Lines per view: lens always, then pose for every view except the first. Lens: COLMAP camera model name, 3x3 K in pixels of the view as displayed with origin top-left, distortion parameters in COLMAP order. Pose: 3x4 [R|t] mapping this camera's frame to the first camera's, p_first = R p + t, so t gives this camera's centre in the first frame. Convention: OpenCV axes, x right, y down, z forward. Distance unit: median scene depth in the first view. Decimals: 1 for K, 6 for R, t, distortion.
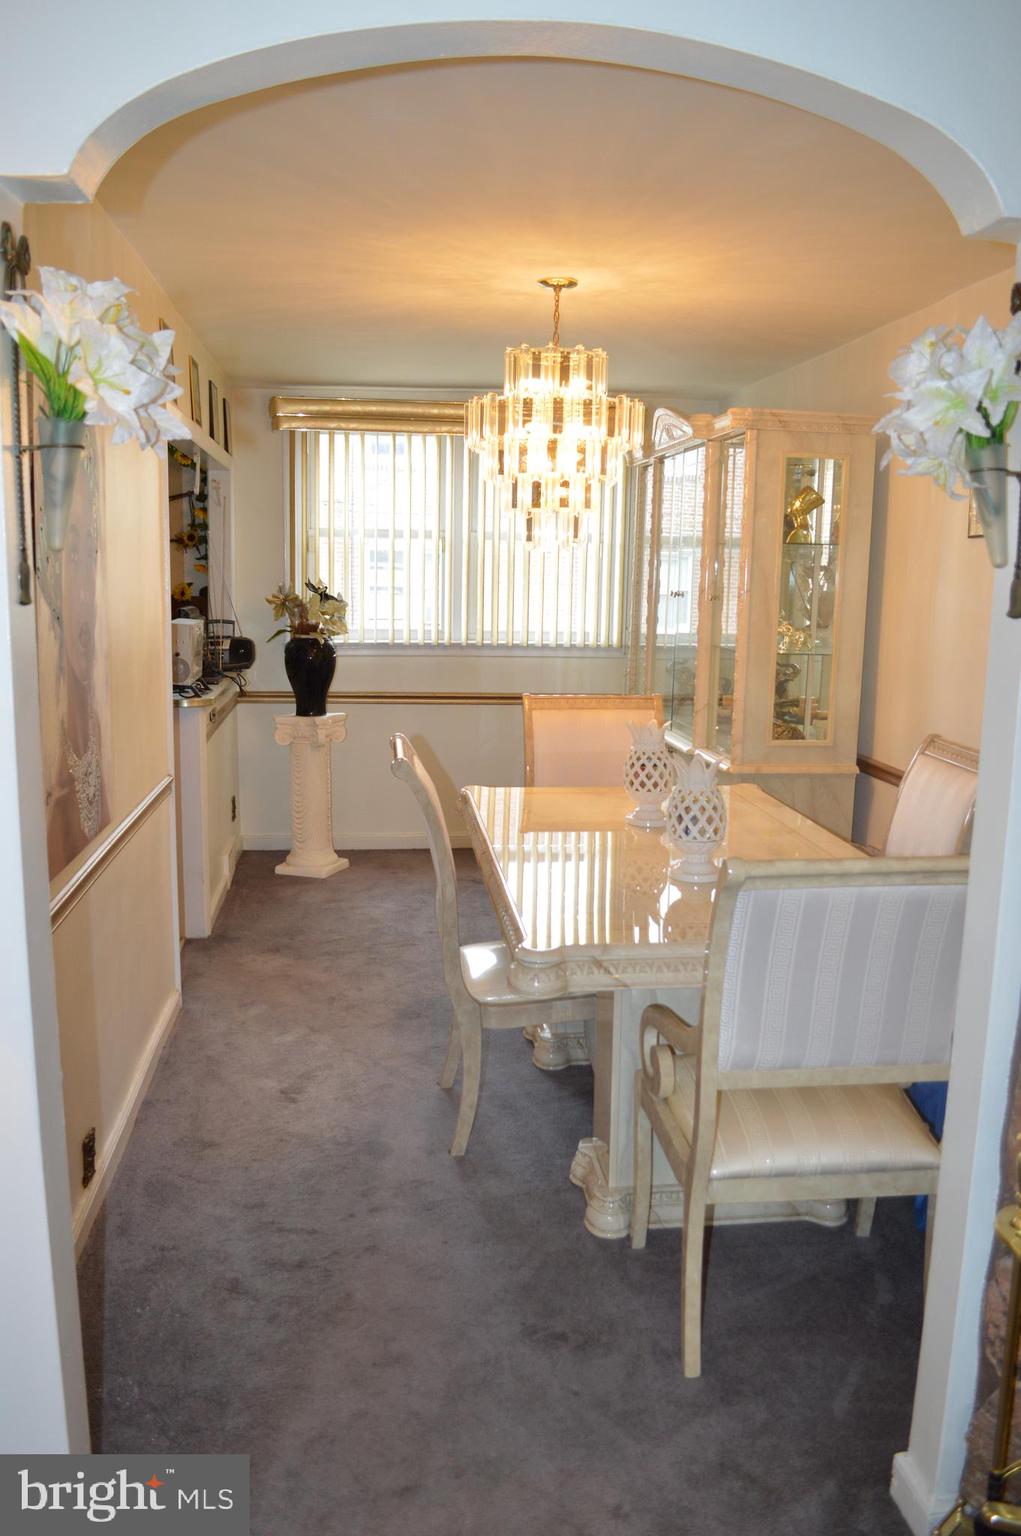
lens RADIAL K [[1228.3, 0, 508.4], [0, 1228.3, 778.3], [0, 0, 1]] dist [-0.084014, 0.012873]
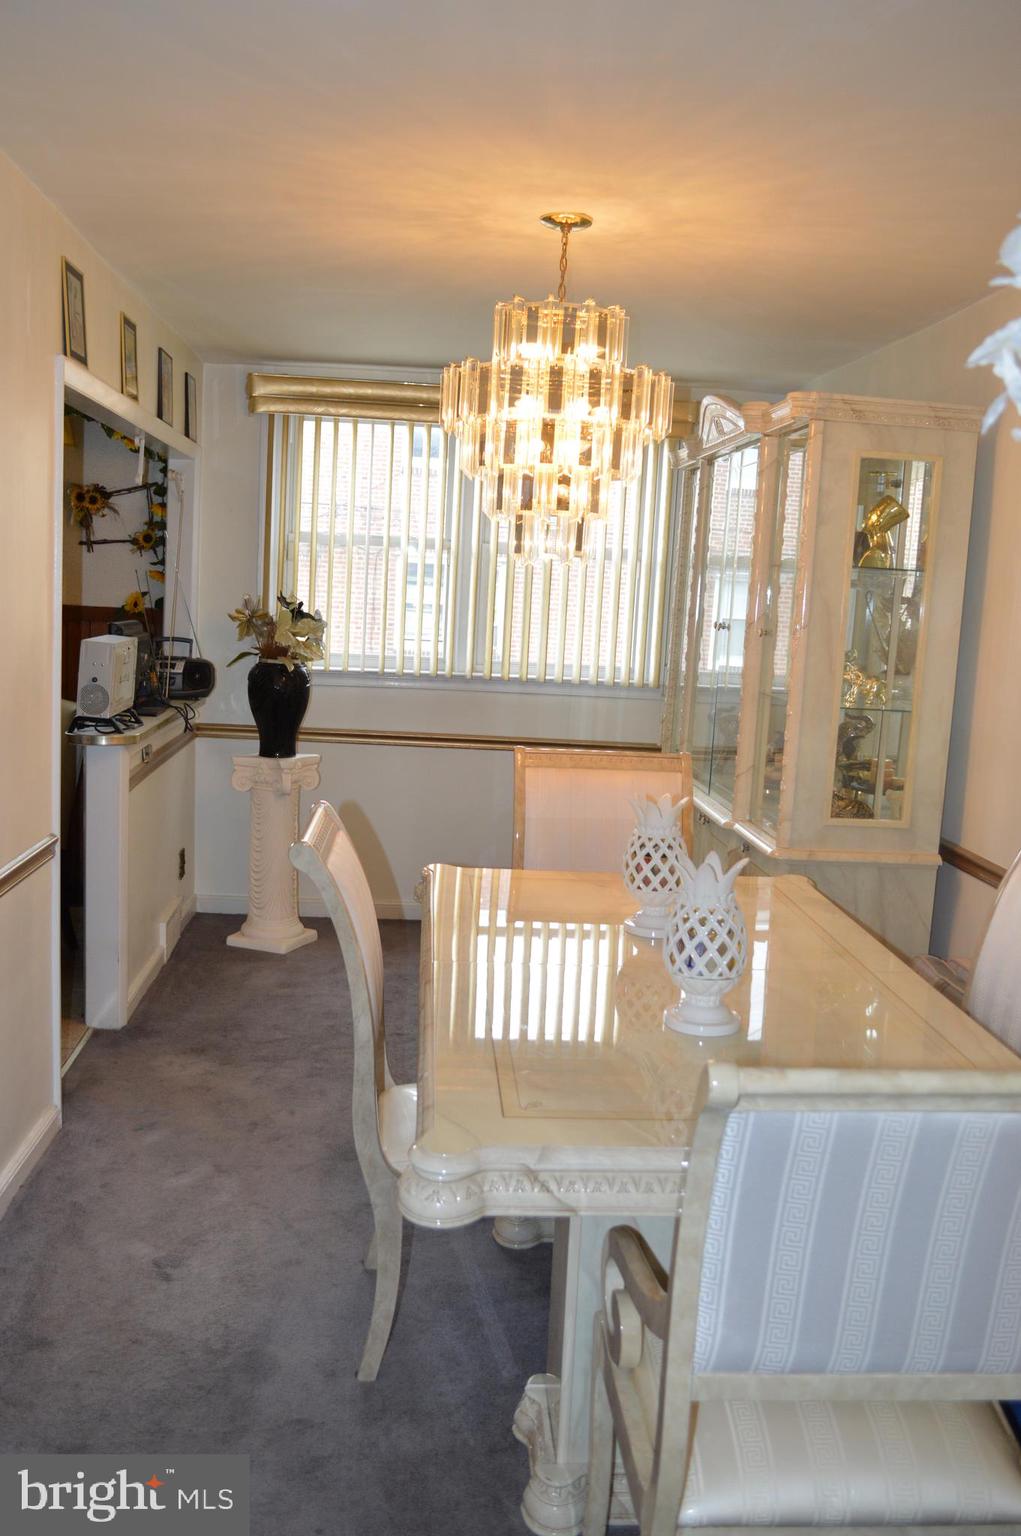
lens RADIAL K [[1332.8, 0, 505.6], [0, 1332.8, 776.8], [0, 0, 1]] dist [-0.079125, 0.019528]
pose [[0.998238, 0.039597, -0.044185, 0.051736], [-0.040810, 0.998805, -0.026902, -0.030130], [0.043067, 0.028658, 0.998661, 0.167628]]
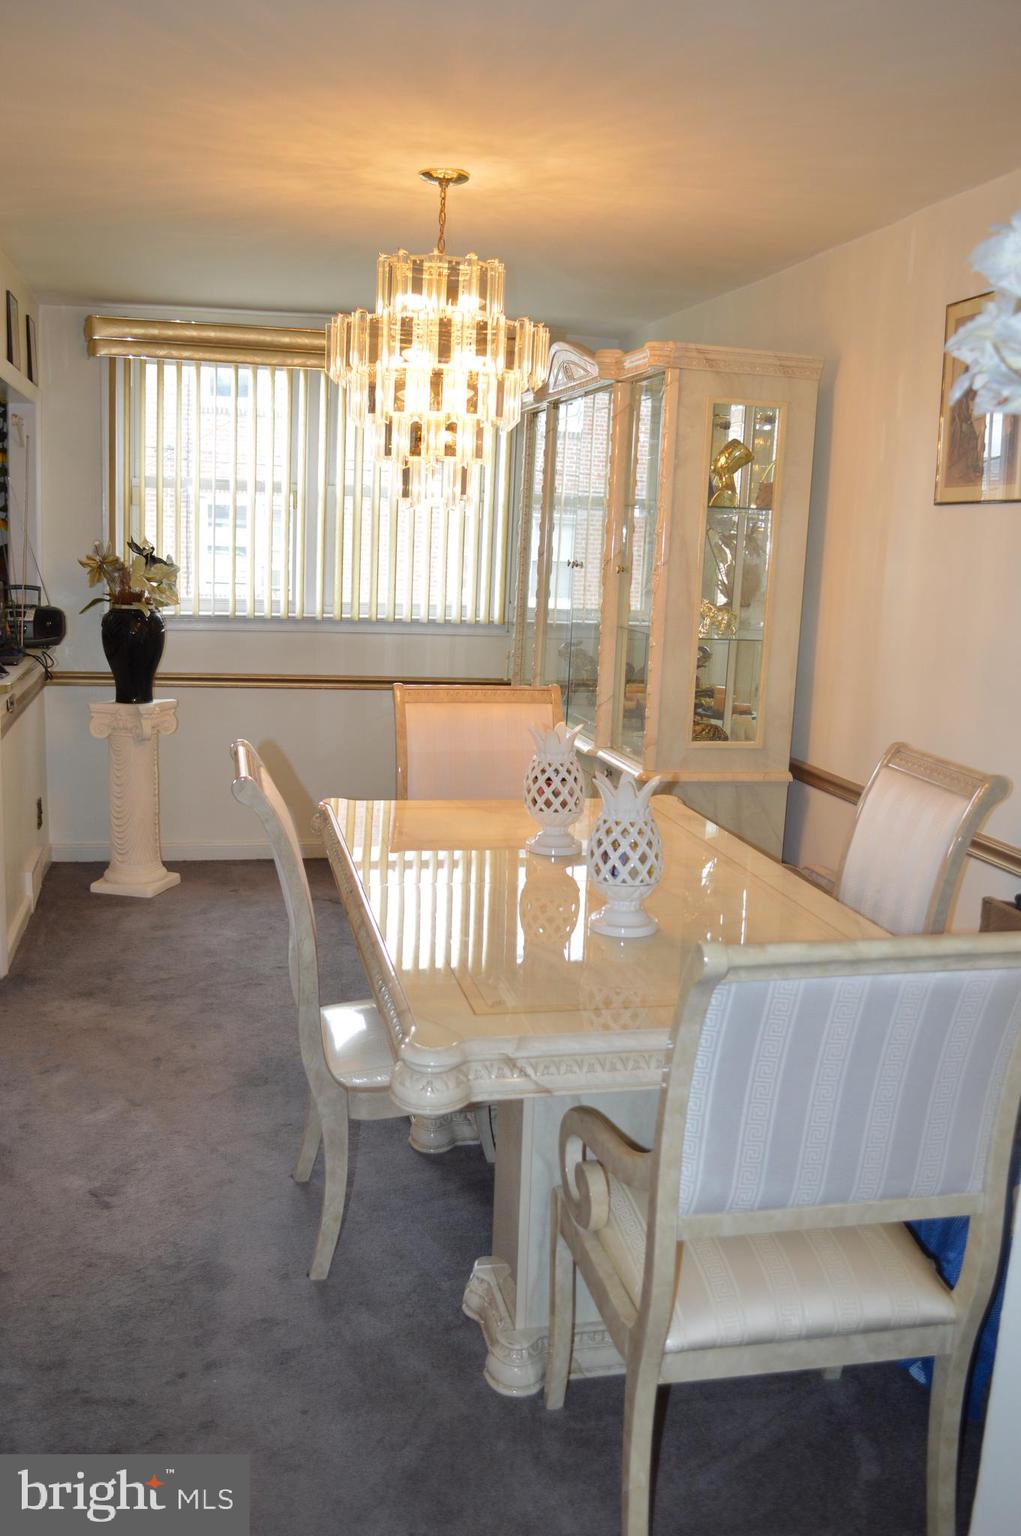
lens RADIAL K [[1332.8, 0, 503.2], [0, 1332.8, 774.8], [0, 0, 1]] dist [-0.079125, 0.019528]
pose [[0.994314, 0.002371, 0.106458, -0.011821], [-0.003798, 0.999906, 0.013206, -0.022870], [-0.106417, -0.013535, 0.994229, 0.122132]]
